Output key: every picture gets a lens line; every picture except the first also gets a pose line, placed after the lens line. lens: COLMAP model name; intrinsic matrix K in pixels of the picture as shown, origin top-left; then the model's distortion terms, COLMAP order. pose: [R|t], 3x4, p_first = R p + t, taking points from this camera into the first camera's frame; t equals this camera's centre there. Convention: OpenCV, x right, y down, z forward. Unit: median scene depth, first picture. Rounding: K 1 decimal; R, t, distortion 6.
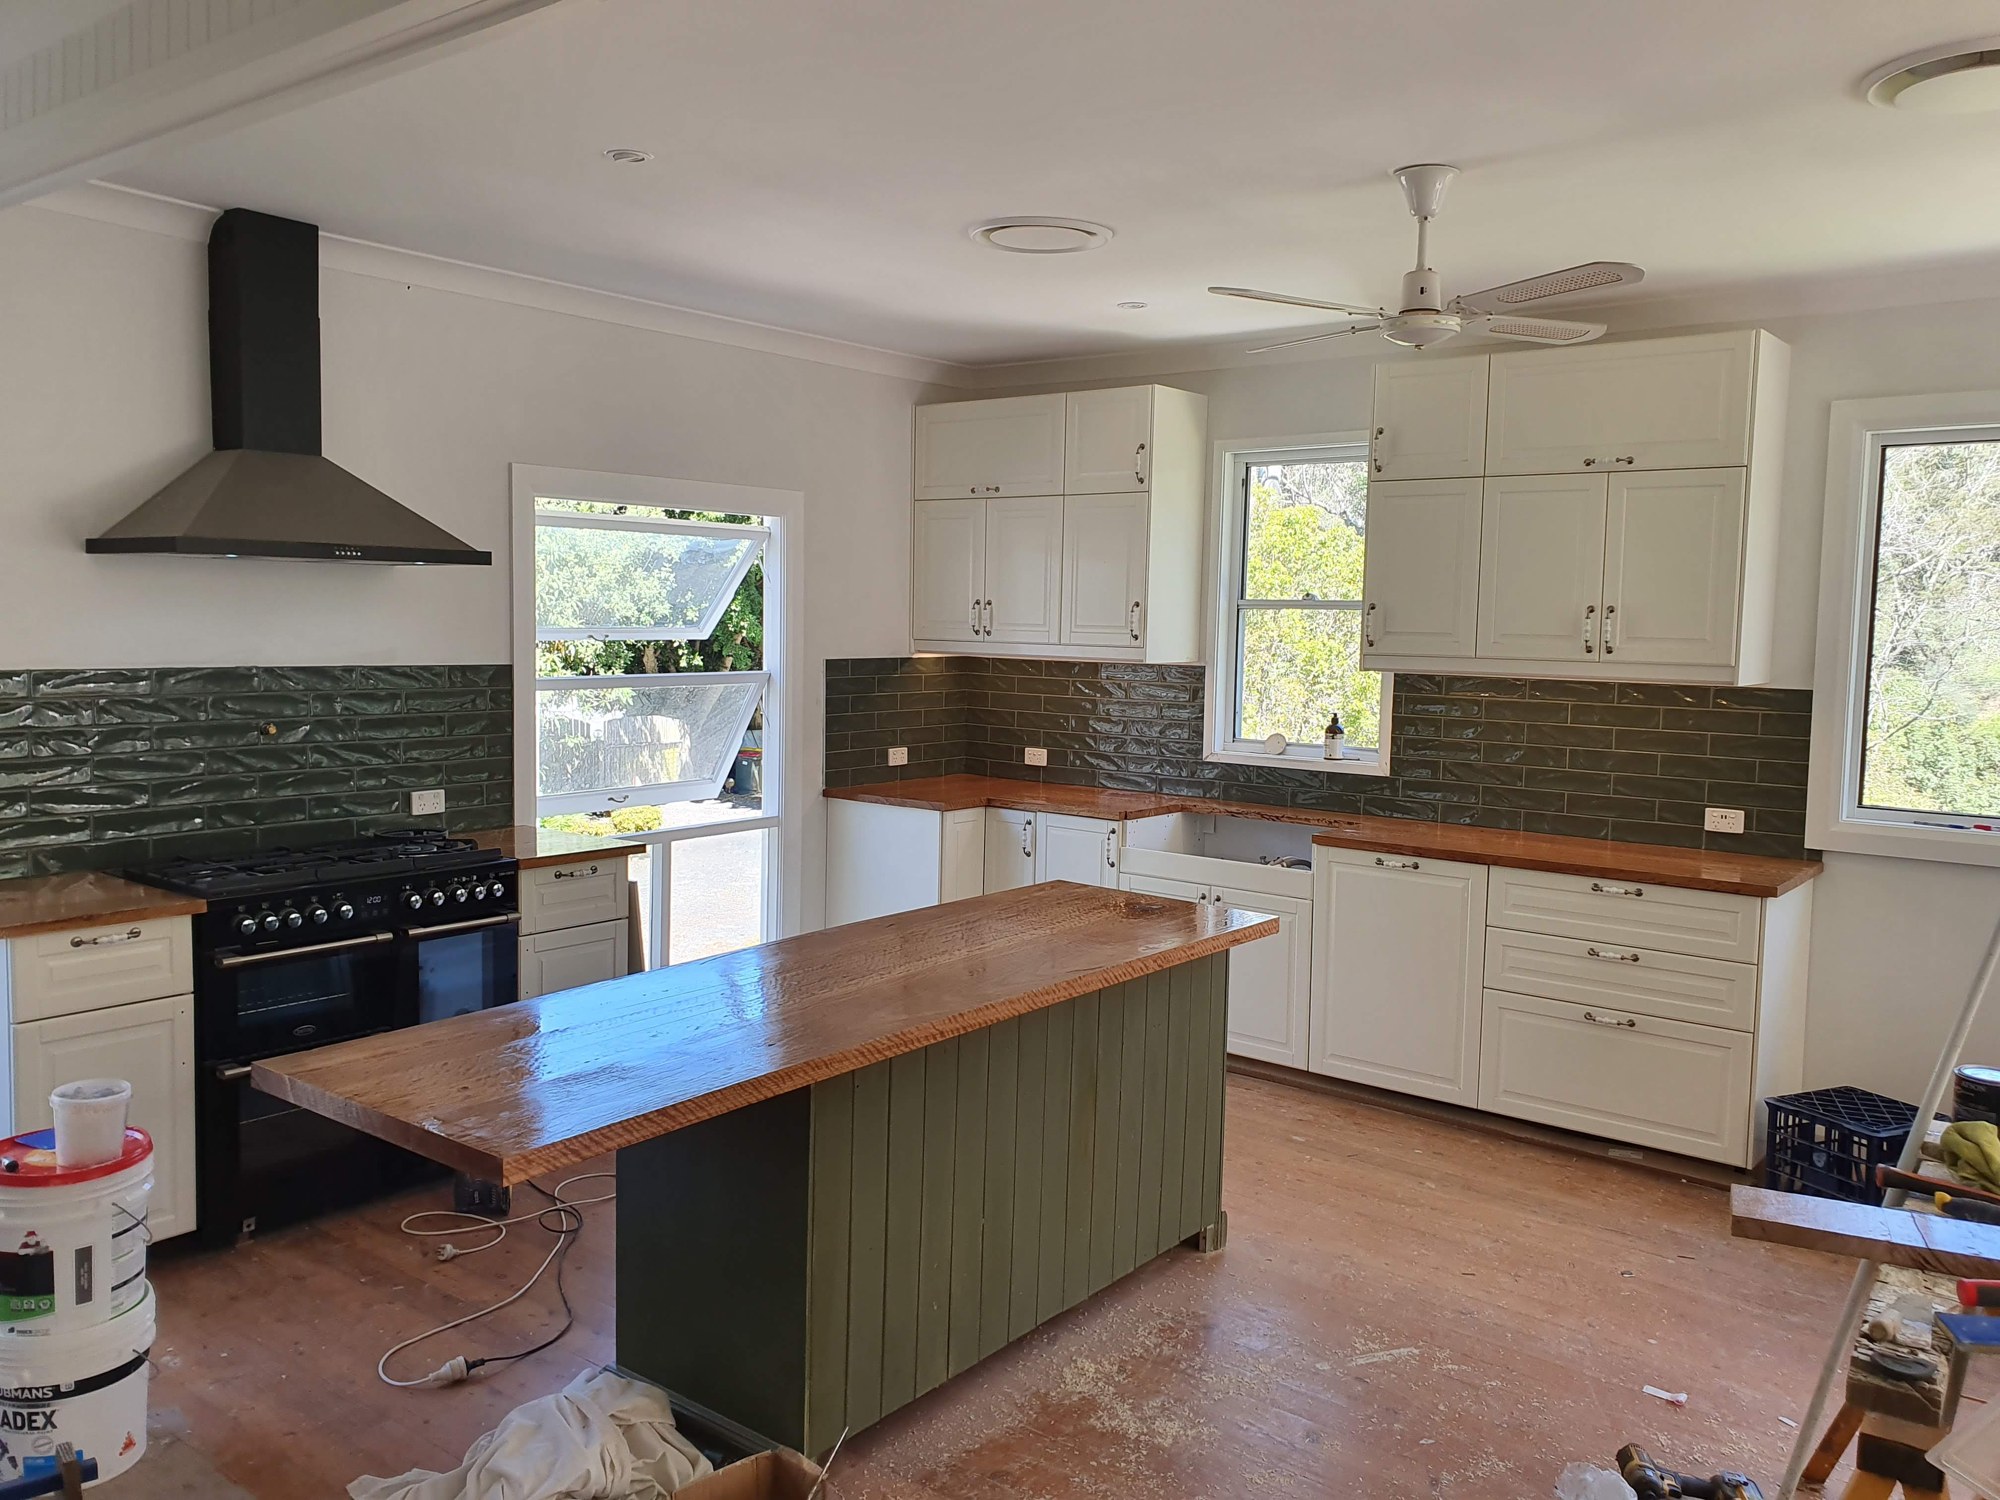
lens RADIAL K [[1526.5, 0, 1004.3], [0, 1526.5, 761.2], [0, 0, 1]] dist [0.059430, -0.083756]
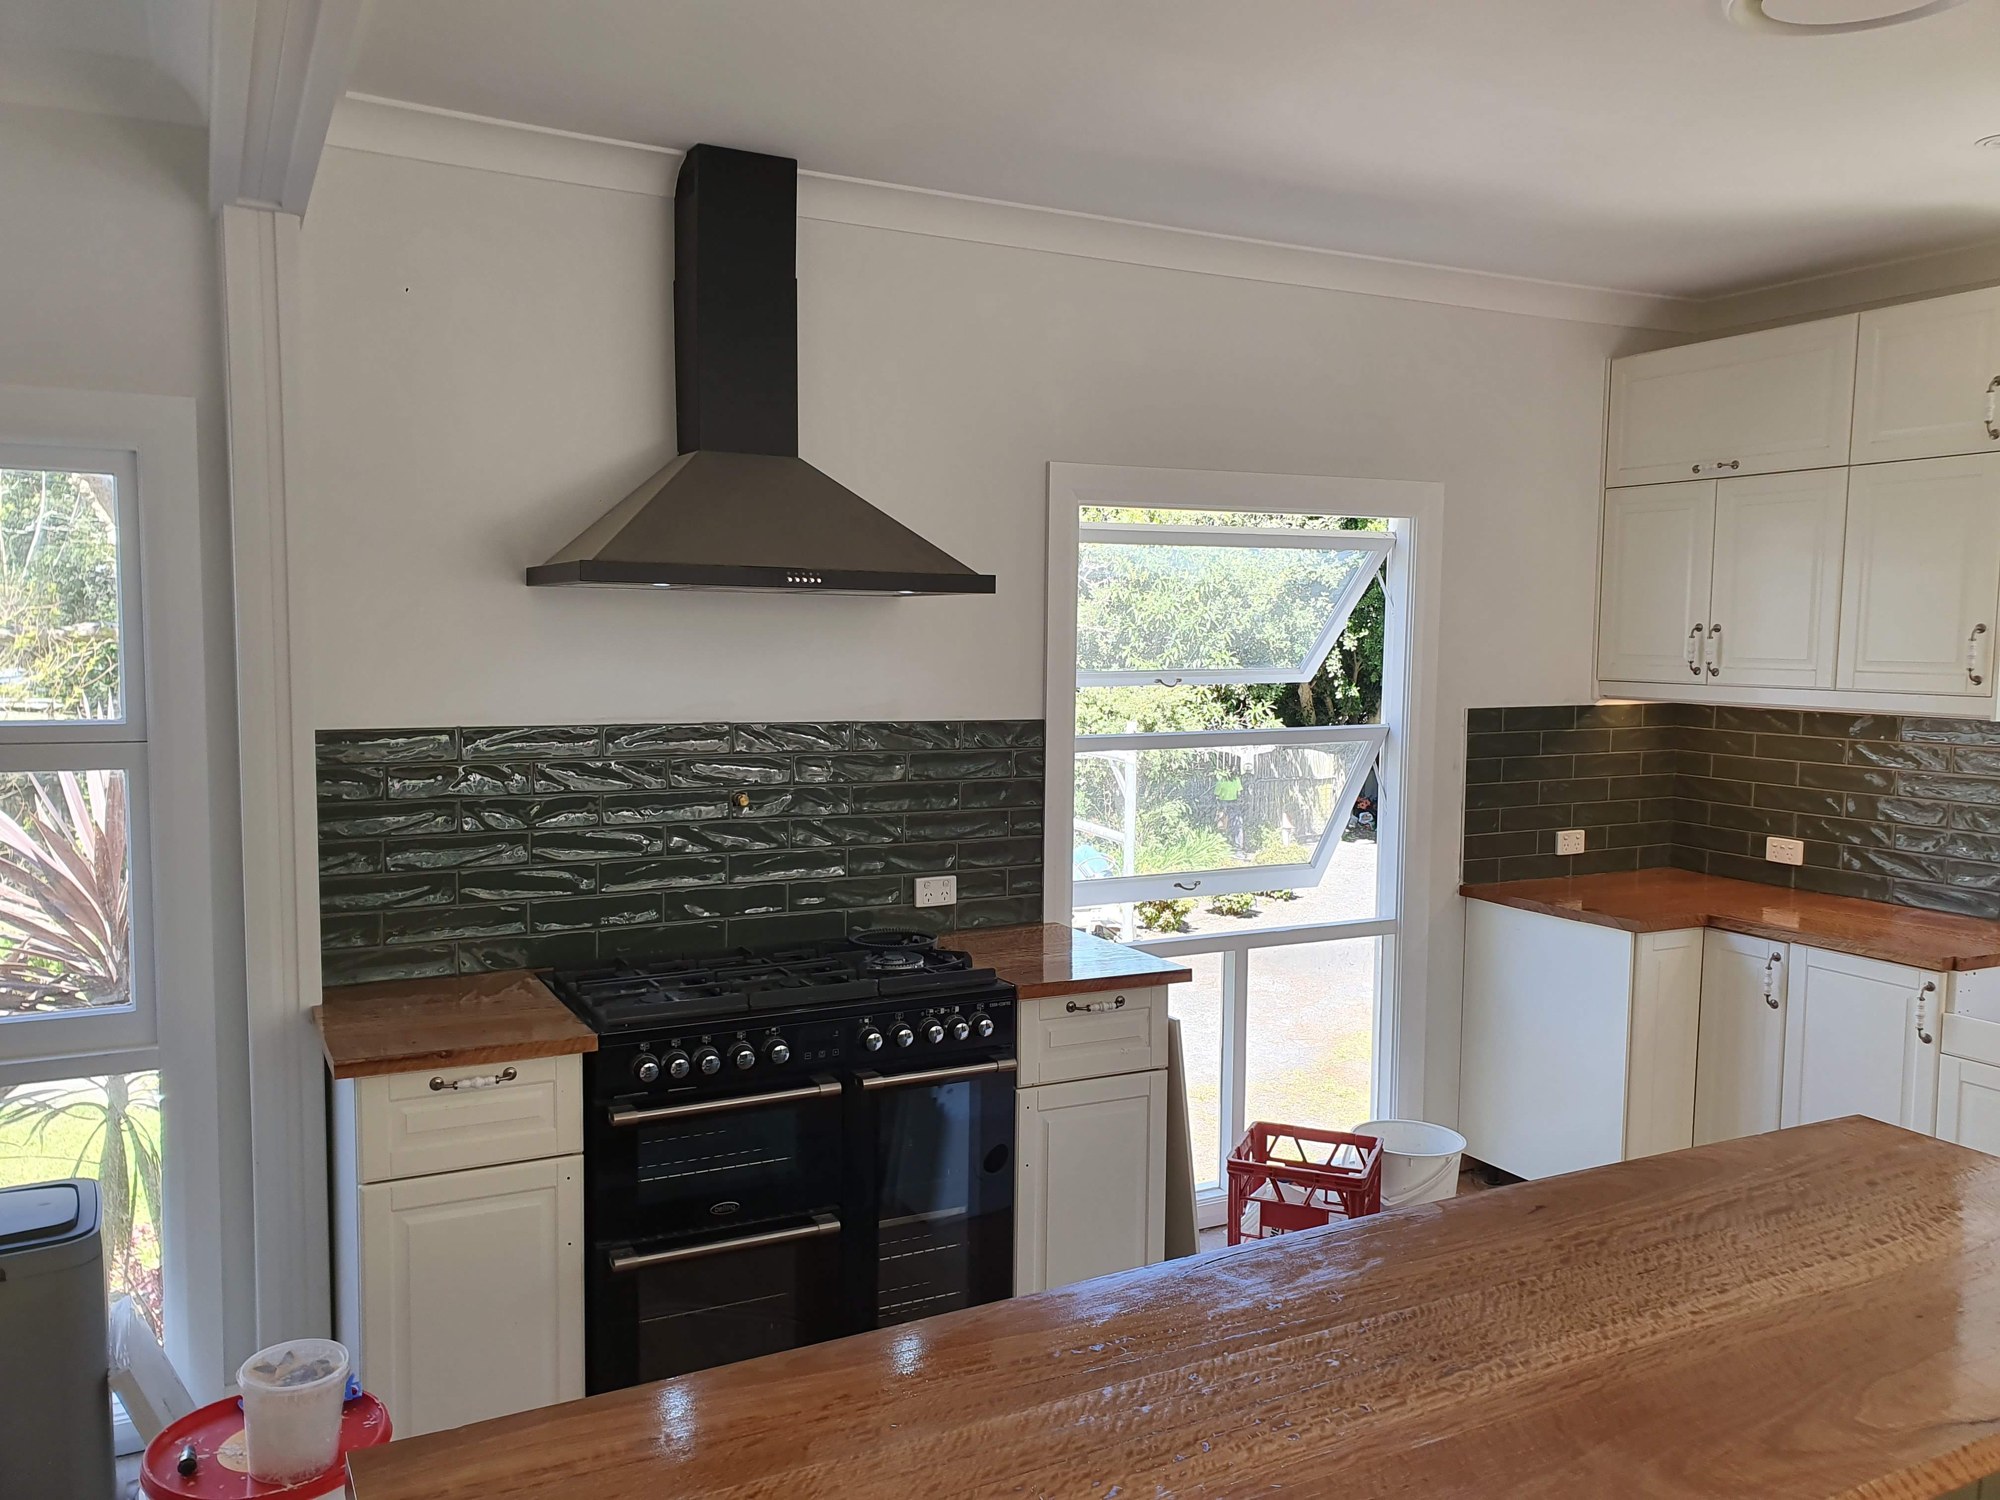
lens RADIAL K [[1526.5, 0, 1004.3], [0, 1526.5, 761.2], [0, 0, 1]] dist [0.059430, -0.083756]
pose [[0.910242, 0.022946, -0.413440, -0.017747], [-0.030818, 0.999448, -0.012379, -0.031510], [0.412928, 0.024009, 0.910447, 0.291150]]
